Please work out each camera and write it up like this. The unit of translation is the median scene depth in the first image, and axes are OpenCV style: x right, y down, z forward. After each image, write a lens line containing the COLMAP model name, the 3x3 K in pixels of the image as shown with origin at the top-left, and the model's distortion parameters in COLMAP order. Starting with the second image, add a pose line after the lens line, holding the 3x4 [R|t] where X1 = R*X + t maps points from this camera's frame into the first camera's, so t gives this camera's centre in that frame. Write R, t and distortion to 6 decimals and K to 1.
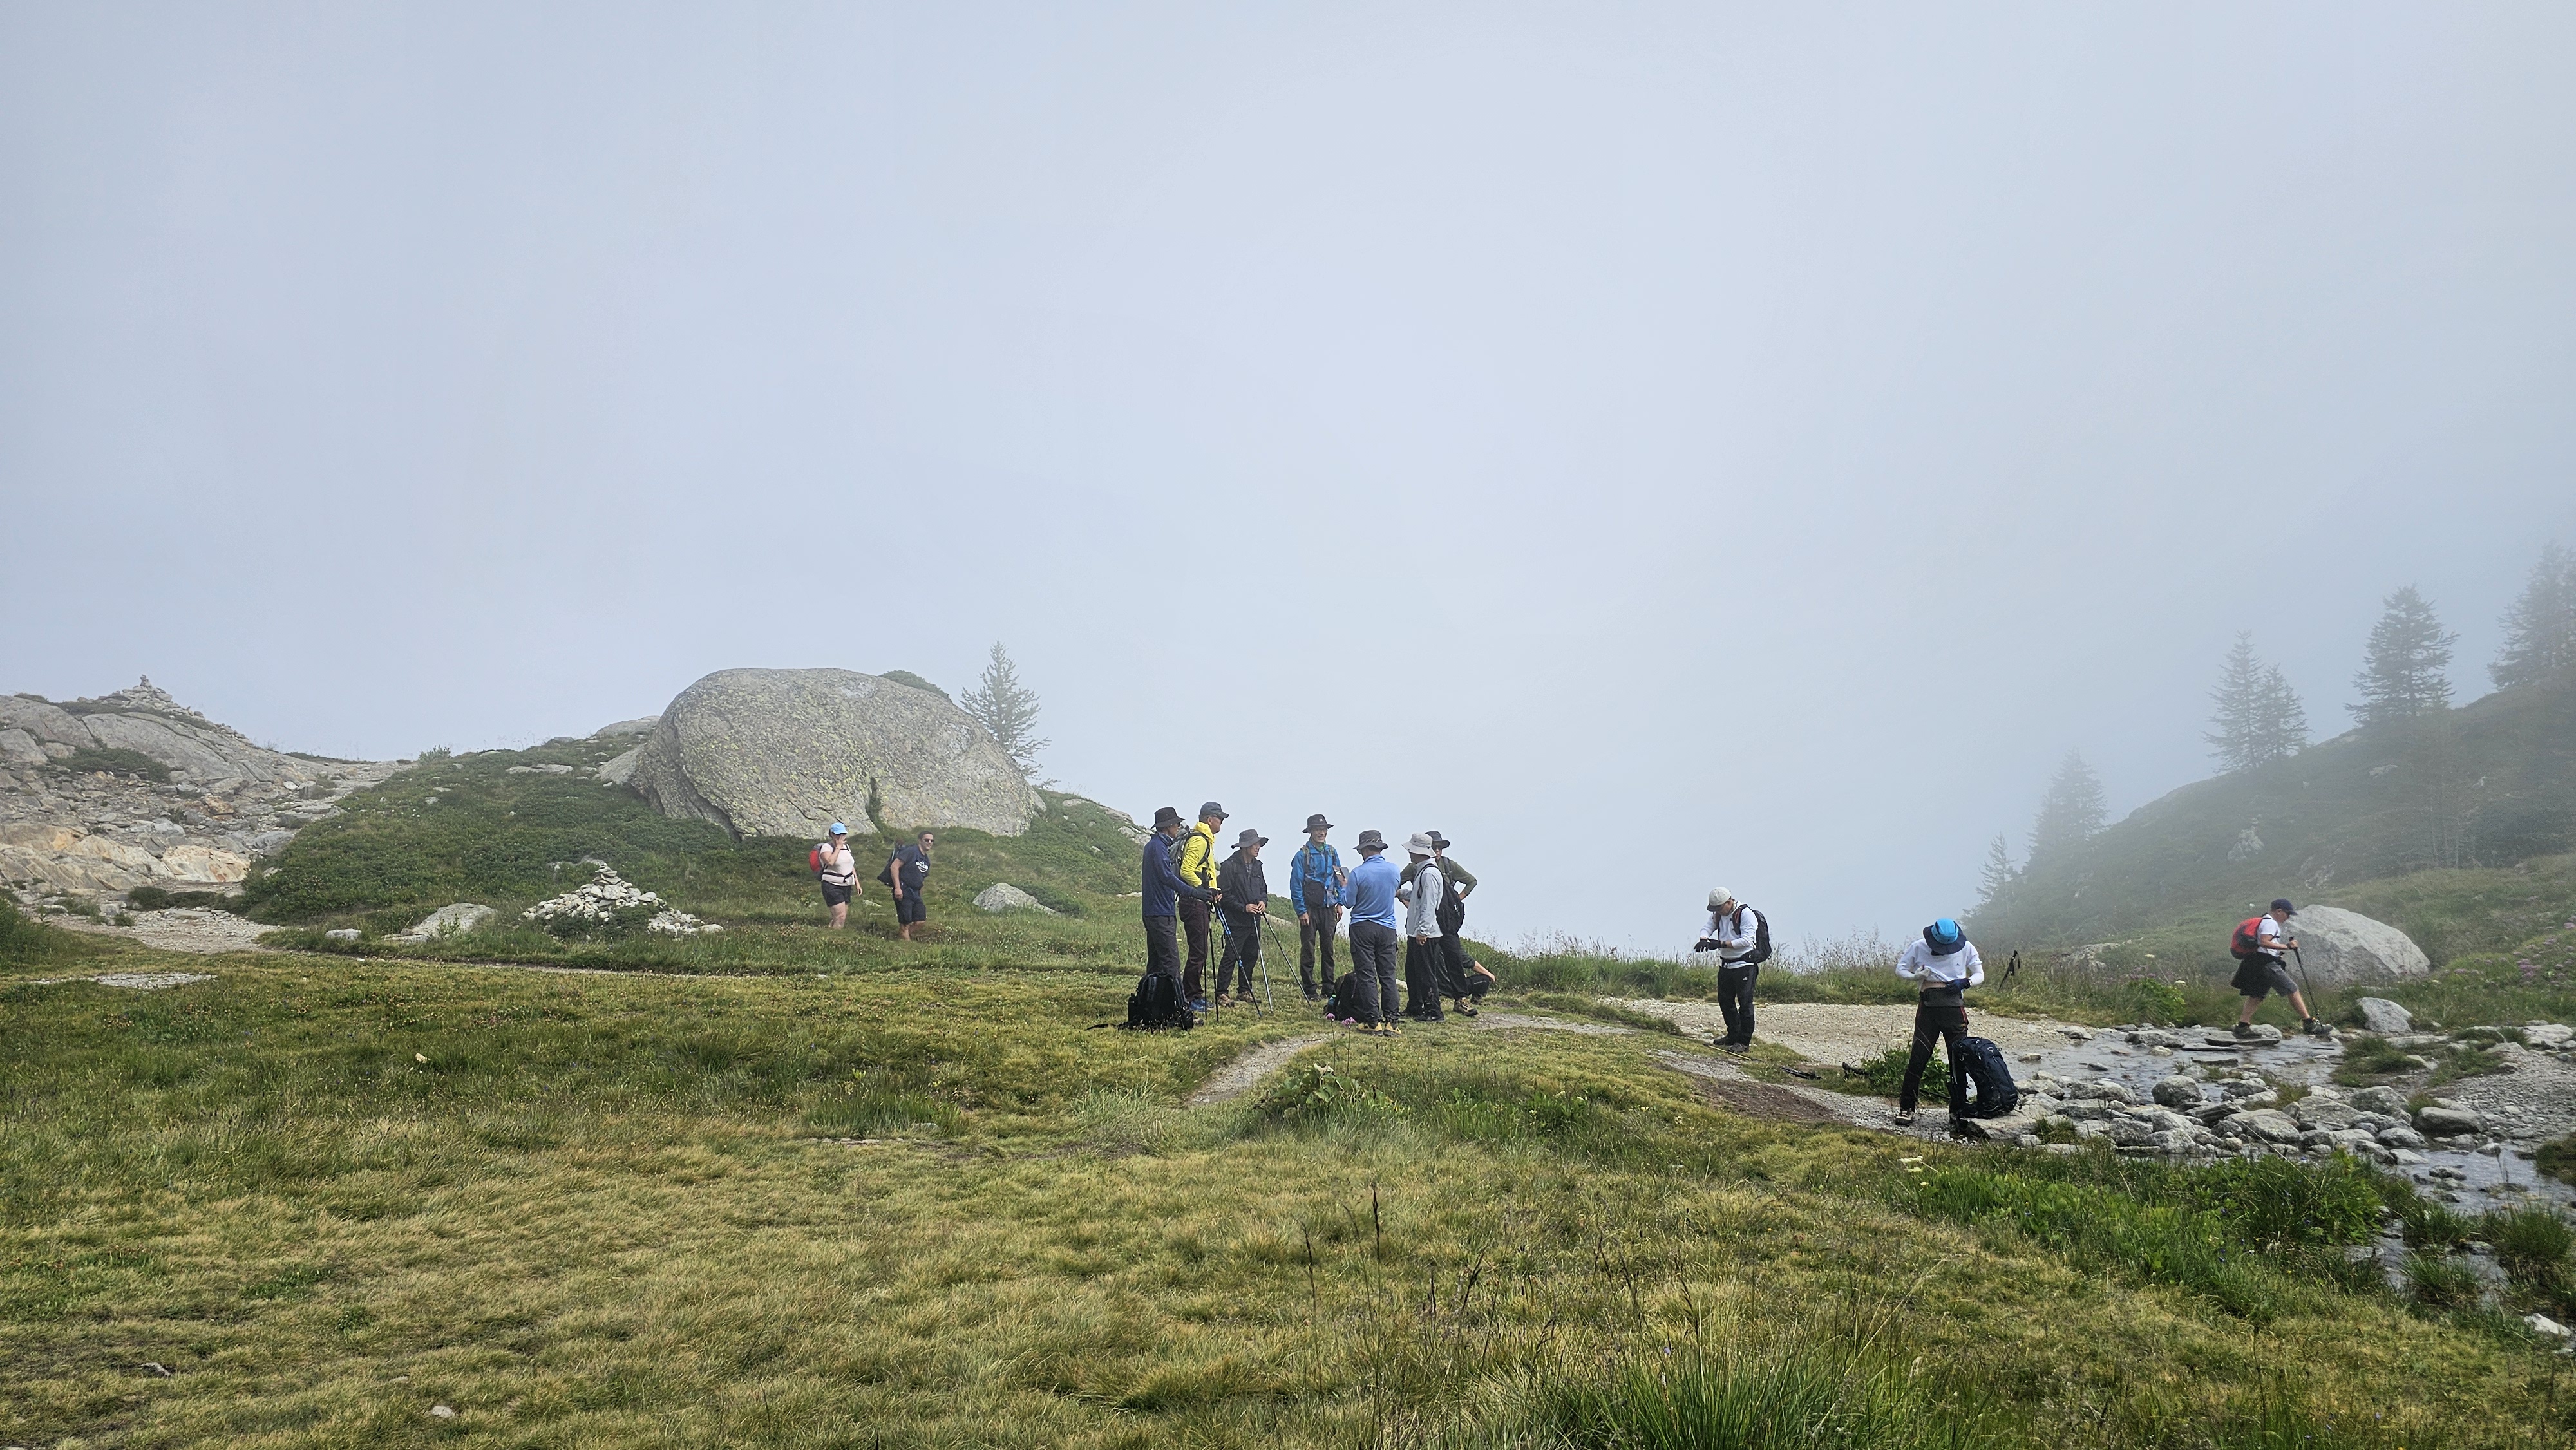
lens RADIAL K [[1717.0, 0, 1251.4], [0, 1717.0, 769.0], [0, 0, 1]] dist [-0.003091, -0.002473]
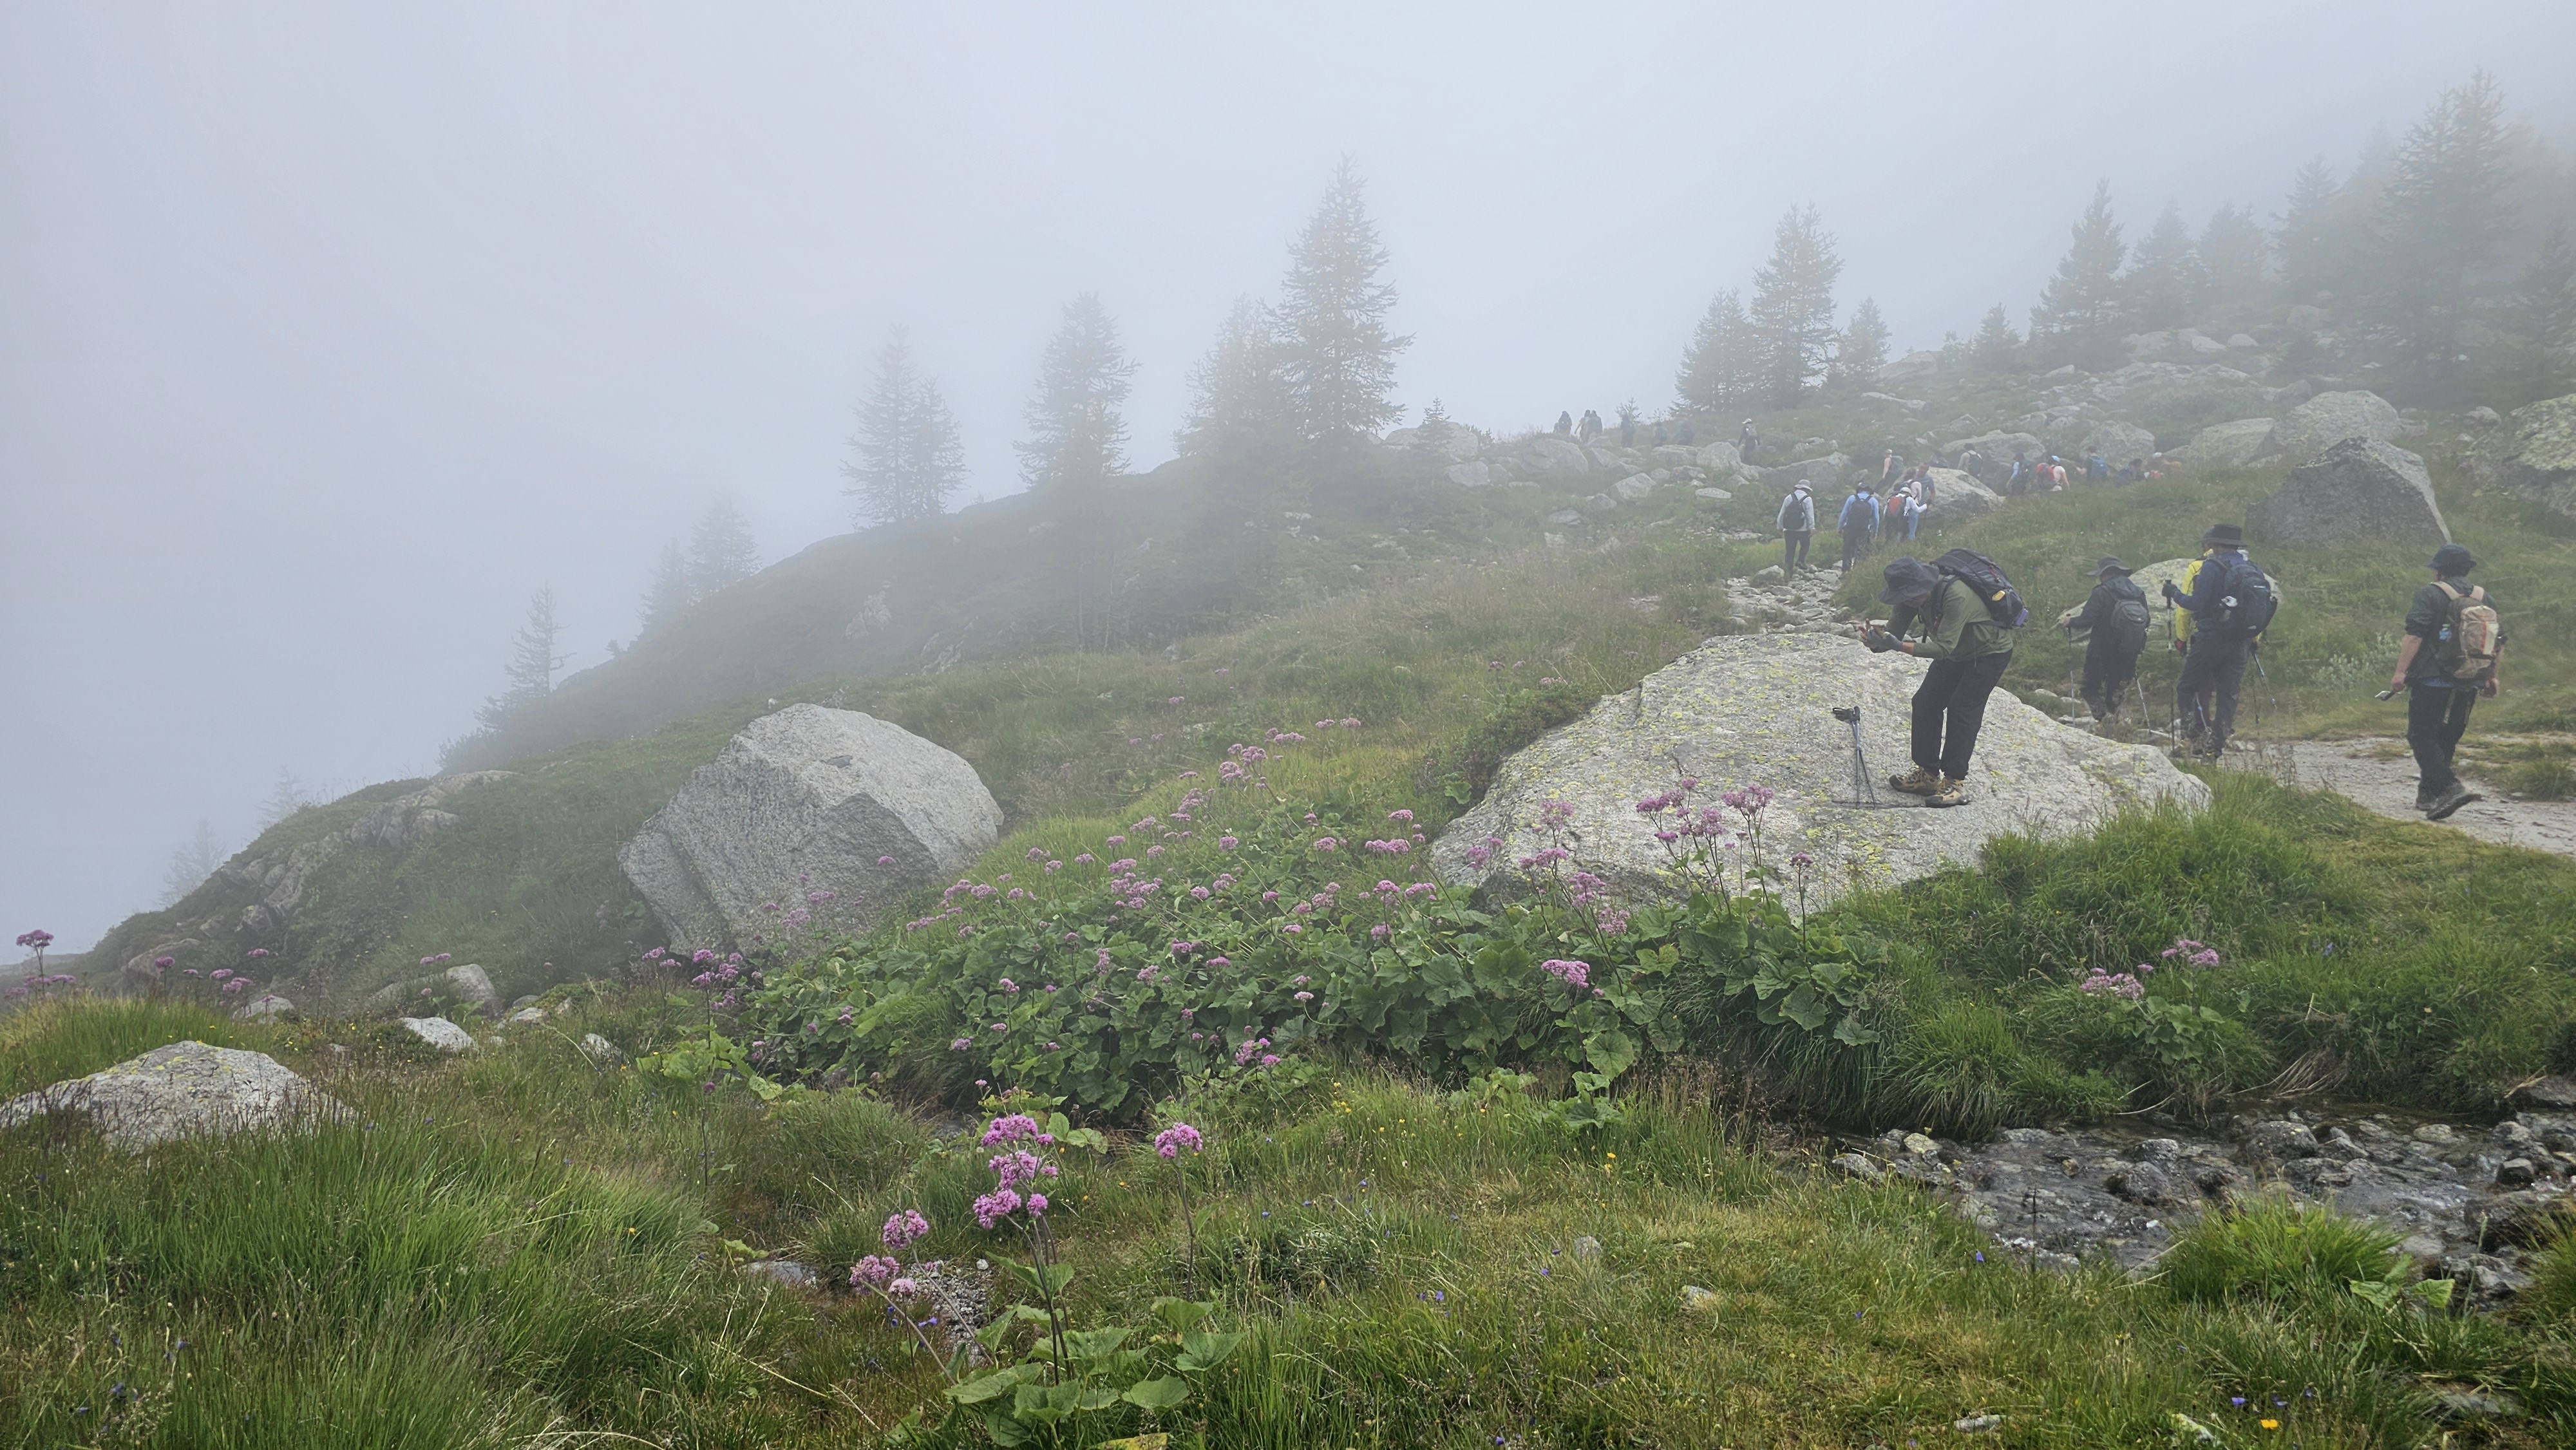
lens RADIAL K [[1717.0, 0, 1292.0], [0, 1717.0, 718.9], [0, 0, 1]] dist [-0.003091, -0.002473]
pose [[0.770606, 0.012655, 0.637186, 0.261840], [-0.072572, 0.995042, 0.068006, 0.025471], [-0.633166, -0.098648, 0.767704, 0.339417]]
